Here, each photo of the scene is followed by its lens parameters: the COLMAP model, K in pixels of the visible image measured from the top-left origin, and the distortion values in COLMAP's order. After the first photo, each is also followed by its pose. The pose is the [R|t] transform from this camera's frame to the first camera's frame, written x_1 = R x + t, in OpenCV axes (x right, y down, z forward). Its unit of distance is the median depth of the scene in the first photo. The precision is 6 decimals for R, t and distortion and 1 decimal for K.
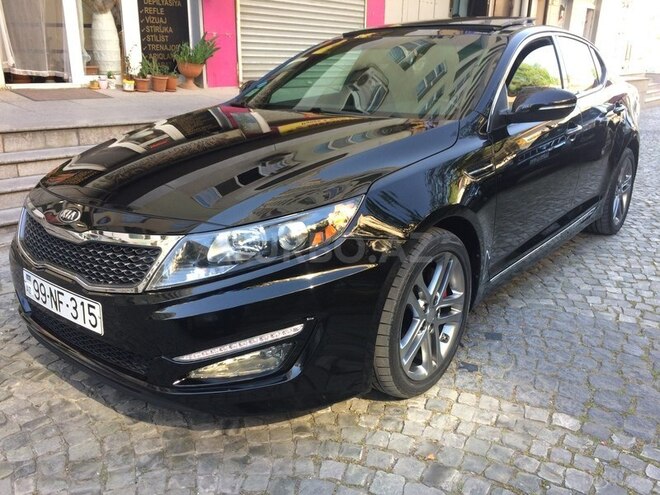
lens RADIAL K [[559.5, 0, 330.0], [0, 559.5, 247.5], [0, 0, 1]] dist [0.075359, -0.093349]
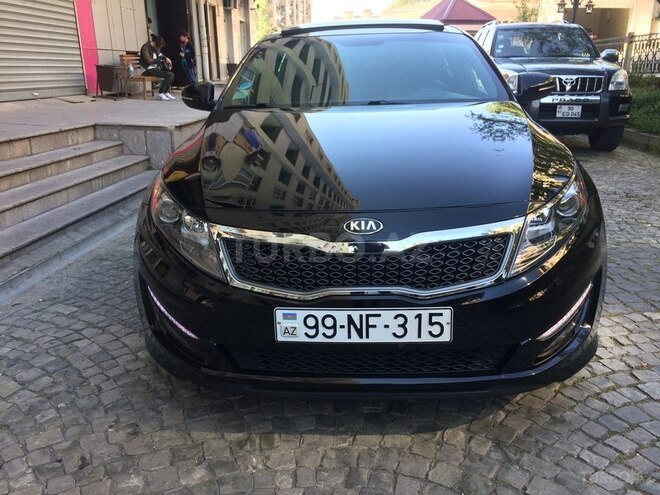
lens RADIAL K [[559.5, 0, 330.0], [0, 559.5, 247.5], [0, 0, 1]] dist [0.075359, -0.093349]
pose [[0.813913, -0.196338, 0.546806, -0.945783], [0.205222, 0.977654, 0.045570, -0.072647], [-0.543534, 0.075127, 0.836018, 0.292480]]
